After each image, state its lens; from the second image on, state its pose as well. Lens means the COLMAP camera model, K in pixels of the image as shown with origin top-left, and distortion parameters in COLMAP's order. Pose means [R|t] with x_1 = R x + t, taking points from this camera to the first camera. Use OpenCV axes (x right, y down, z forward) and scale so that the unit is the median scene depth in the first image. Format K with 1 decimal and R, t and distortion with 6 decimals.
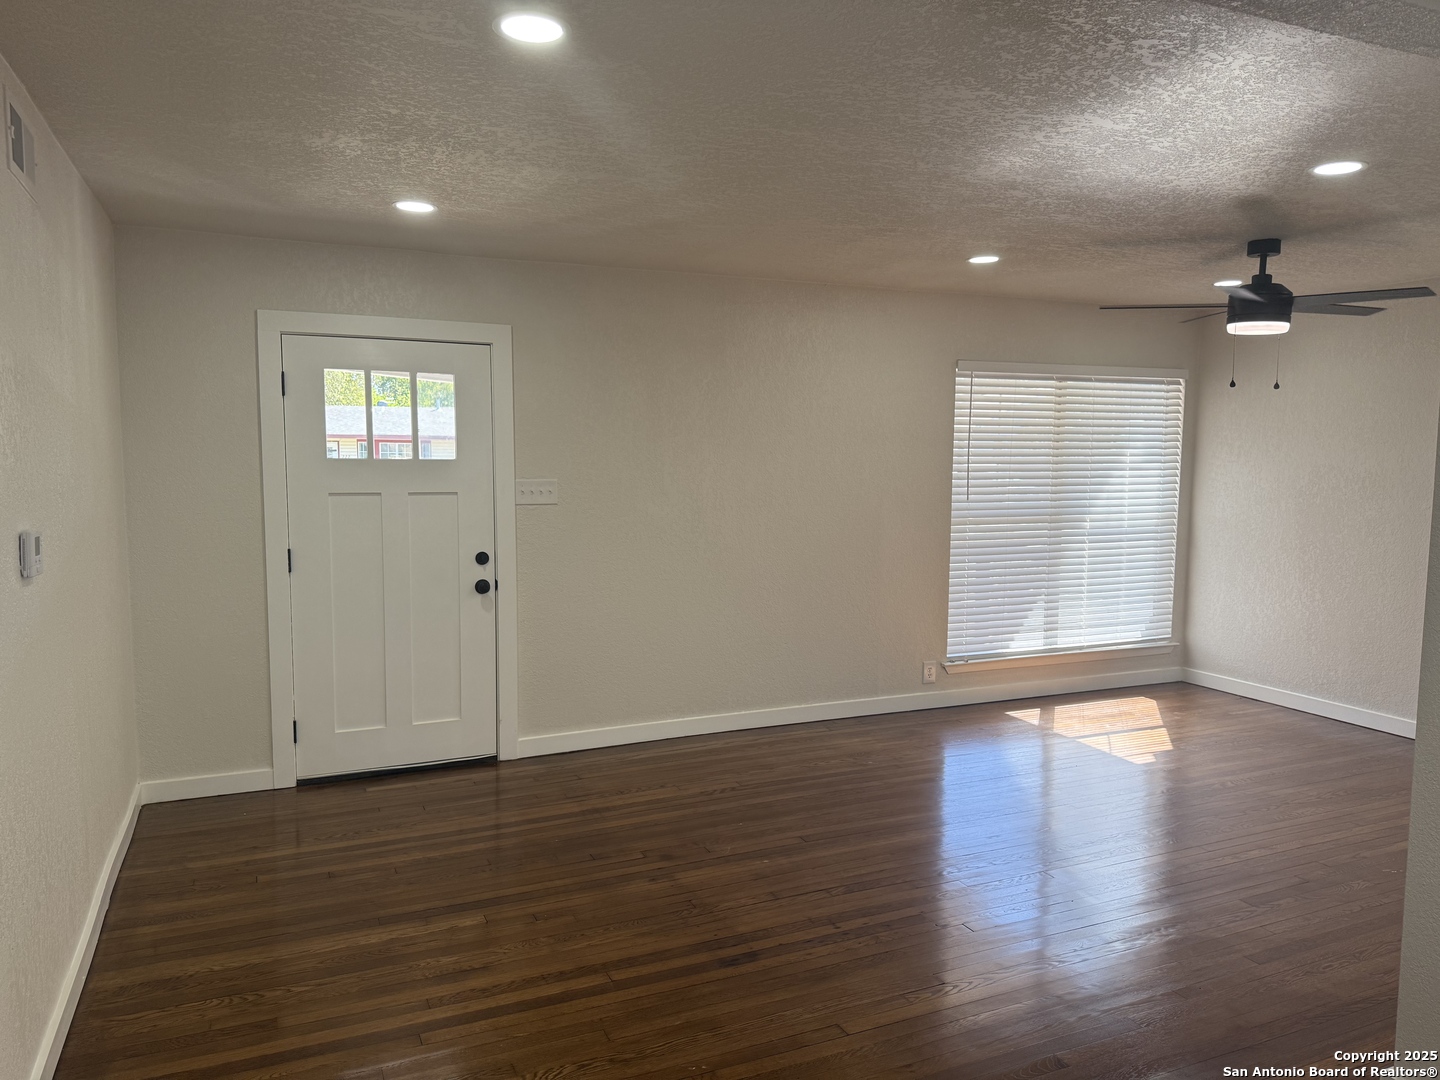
lens RADIAL K [[999.2, 0, 714.8], [0, 999.2, 531.6], [0, 0, 1]] dist [0.128730, -0.185872]
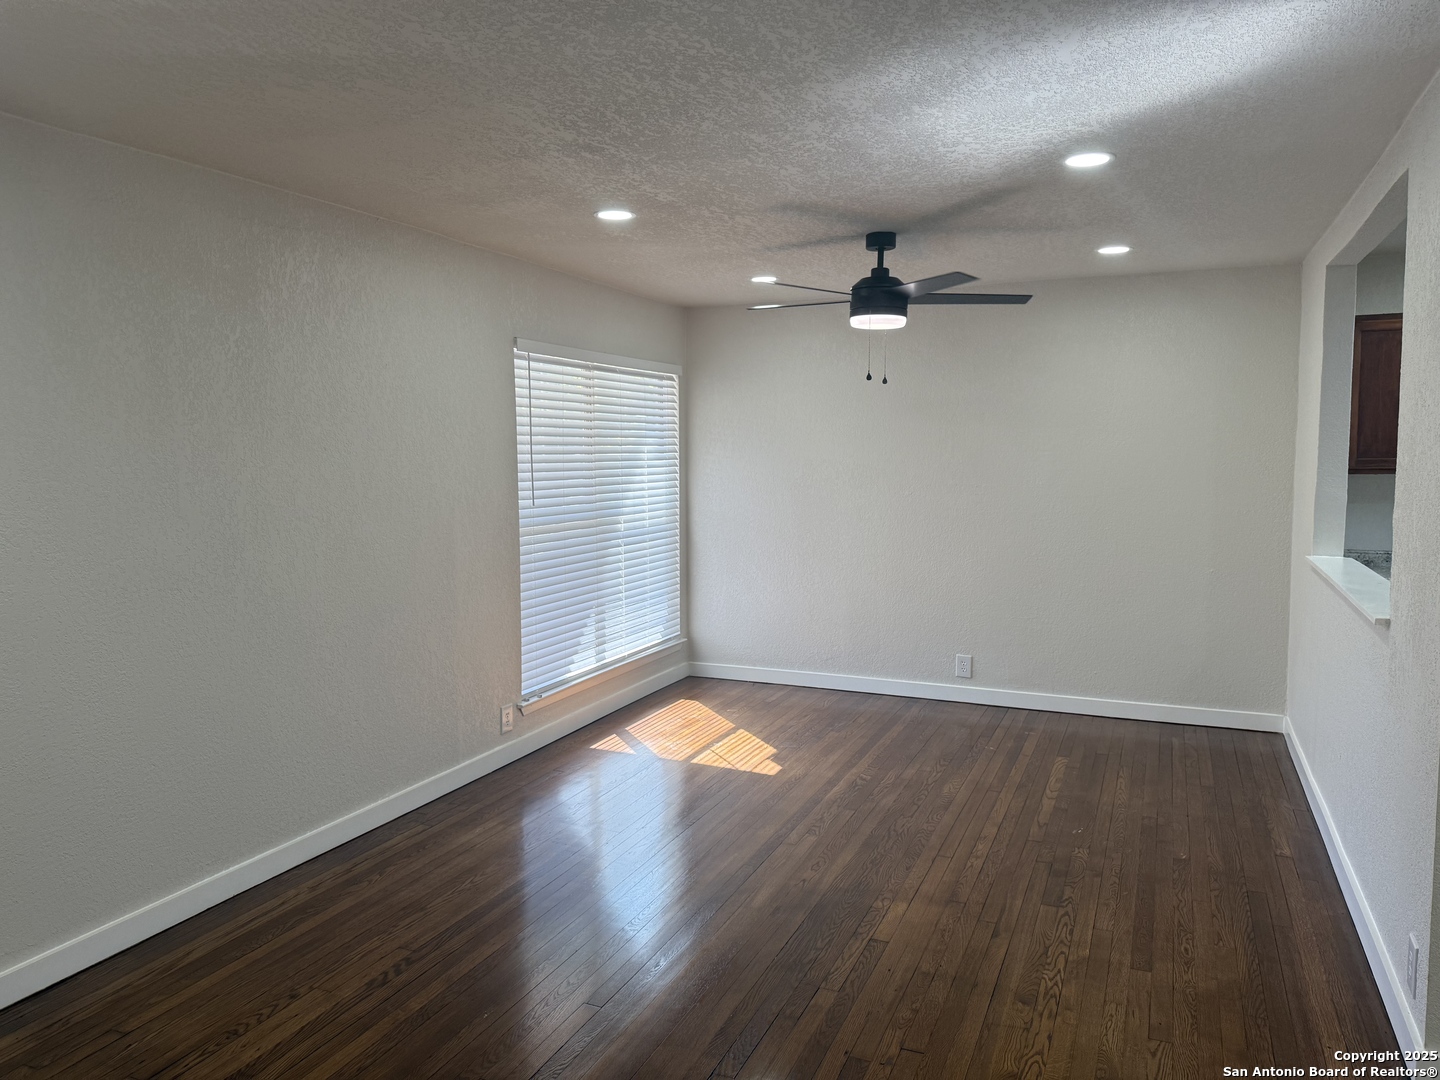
lens RADIAL K [[999.2, 0, 714.8], [0, 999.2, 531.6], [0, 0, 1]] dist [0.128730, -0.185872]
pose [[0.743495, -0.064024, 0.665669, -0.196002], [0.064577, 0.997628, 0.023824, -0.020009], [-0.665616, 0.025274, 0.745866, 0.276318]]
